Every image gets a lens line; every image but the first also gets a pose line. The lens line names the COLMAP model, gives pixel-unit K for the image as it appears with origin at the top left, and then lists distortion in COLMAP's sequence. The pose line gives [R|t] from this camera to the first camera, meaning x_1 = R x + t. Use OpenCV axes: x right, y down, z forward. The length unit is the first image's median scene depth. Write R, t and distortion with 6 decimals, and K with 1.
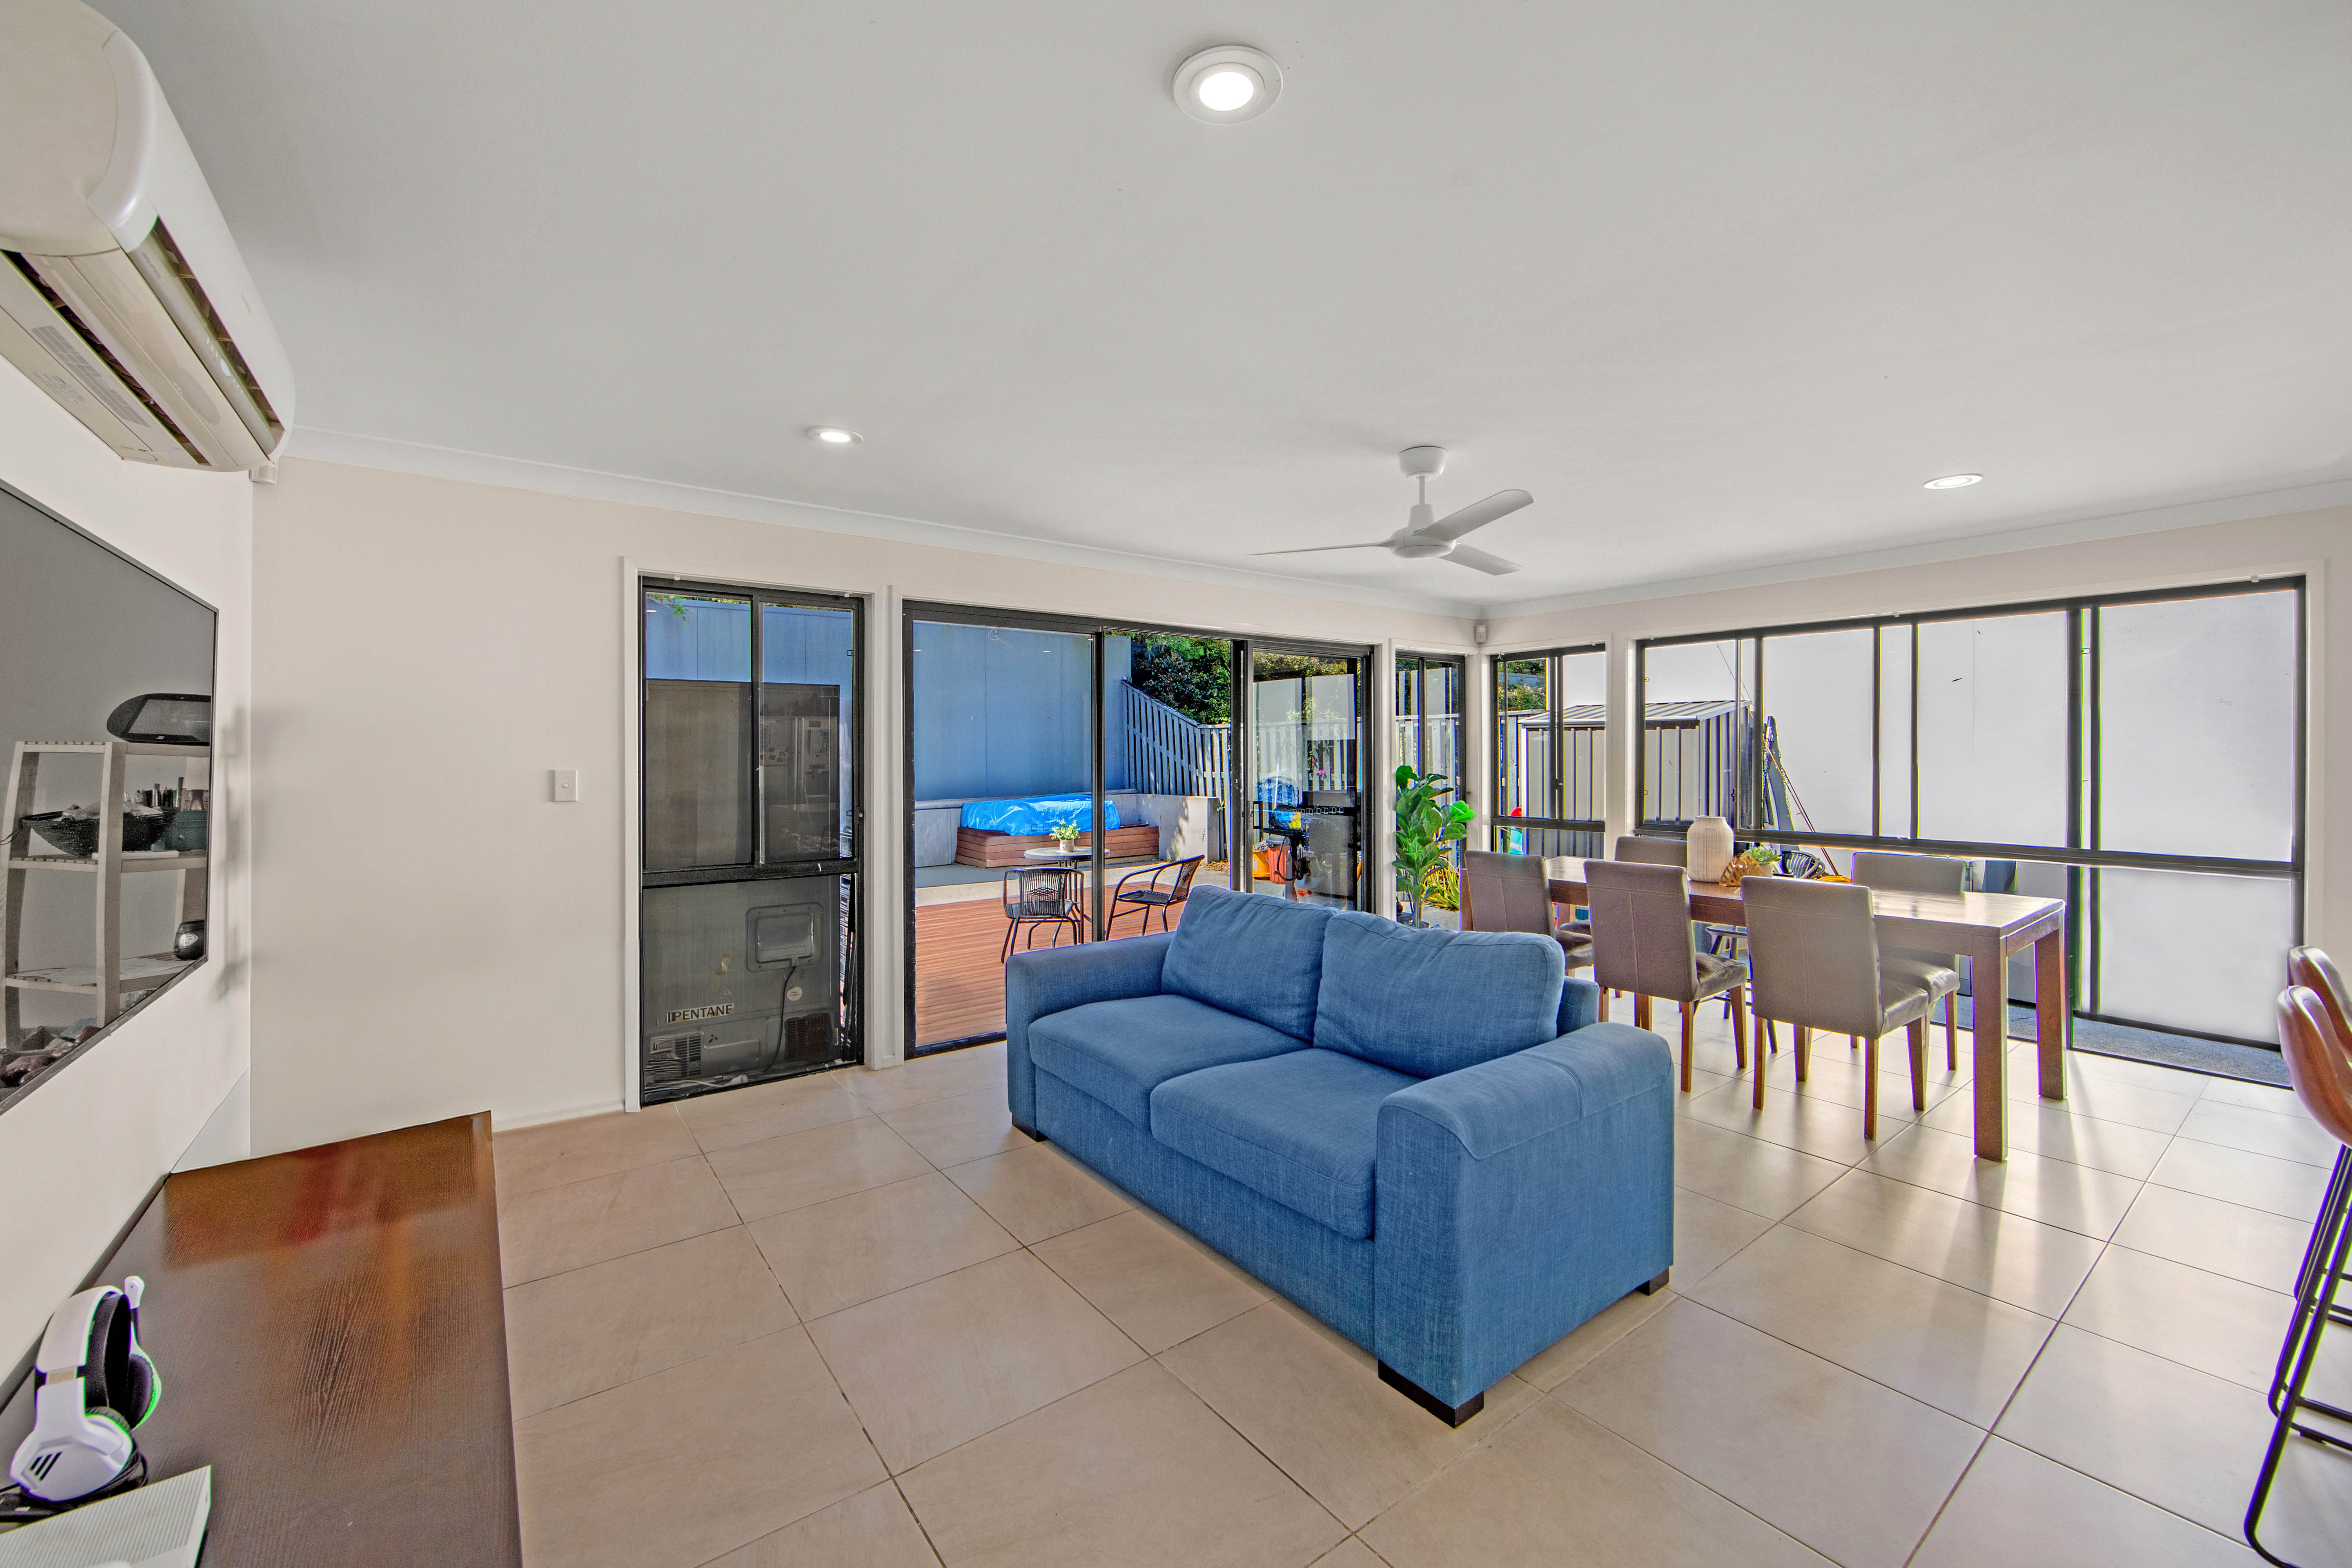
lens RADIAL K [[934.2, 0, 1167.5], [0, 934.2, 760.3], [0, 0, 1]] dist [-0.000740, -0.000108]
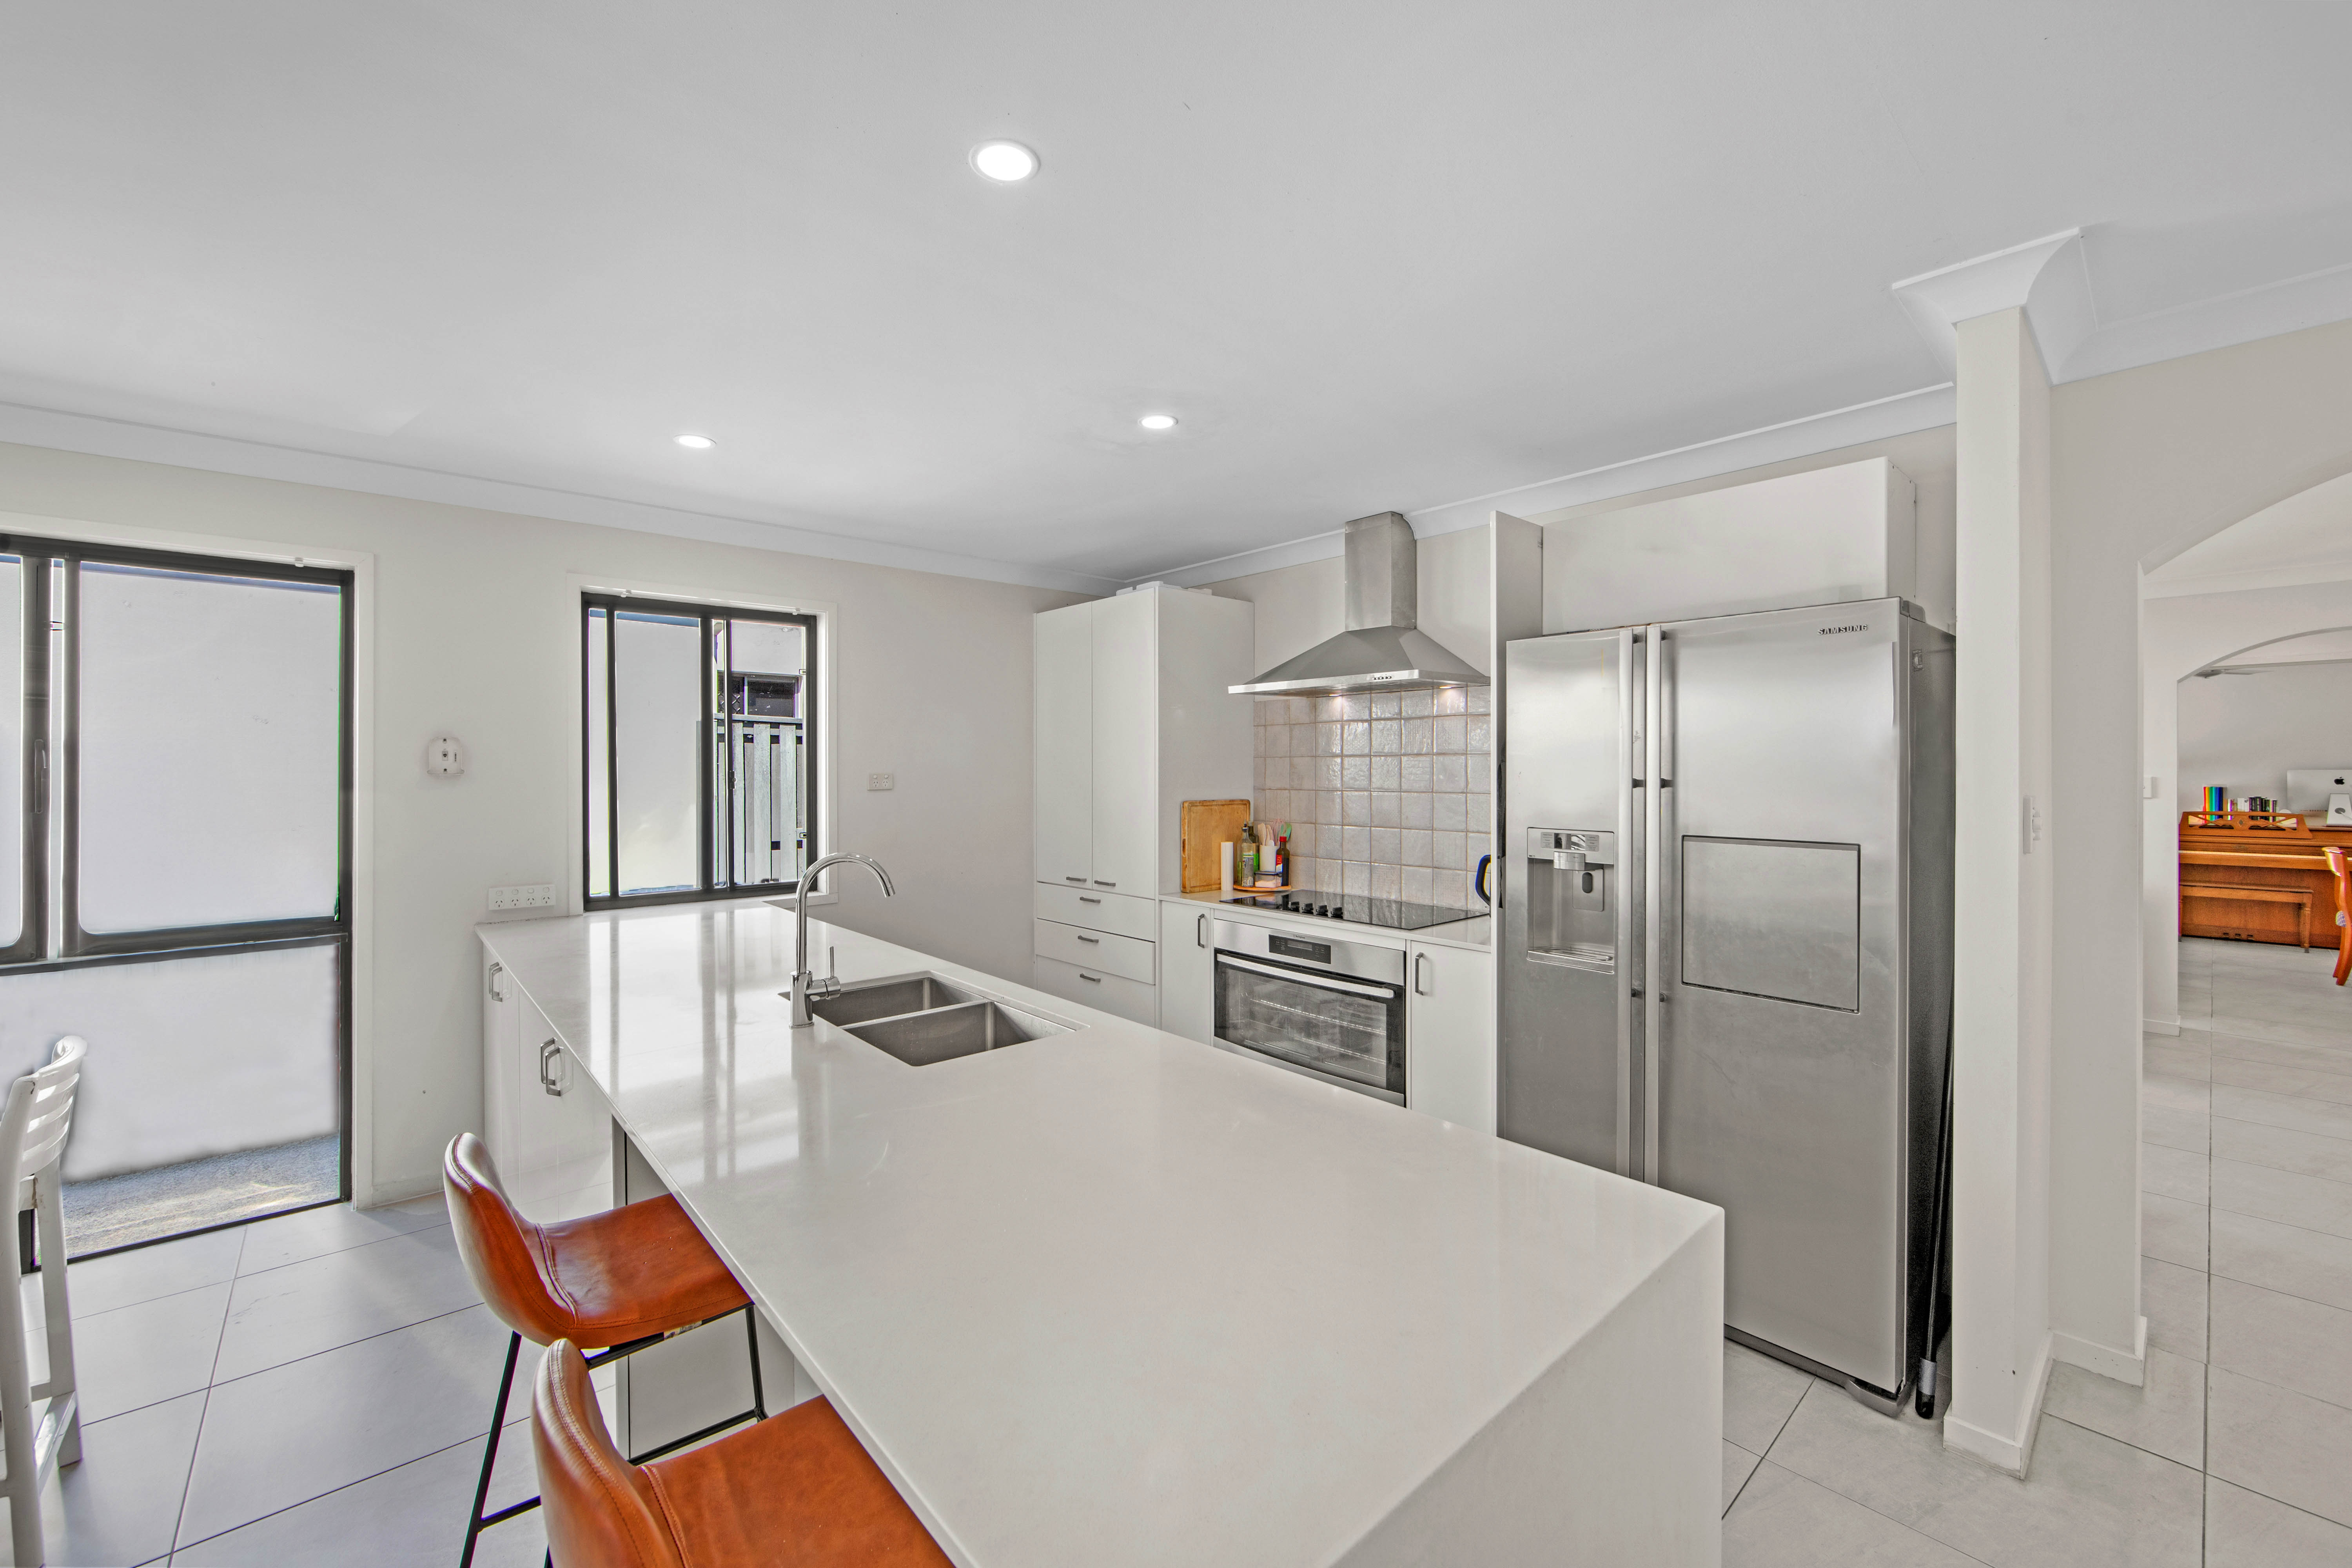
lens RADIAL K [[934.2, 0, 1174.0], [0, 934.2, 779.3], [0, 0, 1]] dist [-0.000740, -0.000108]
pose [[-0.080090, 0.006734, 0.996765, 0.304471], [0.001820, 0.999977, -0.006609, -0.007197], [-0.996786, 0.001285, -0.080101, 0.307646]]
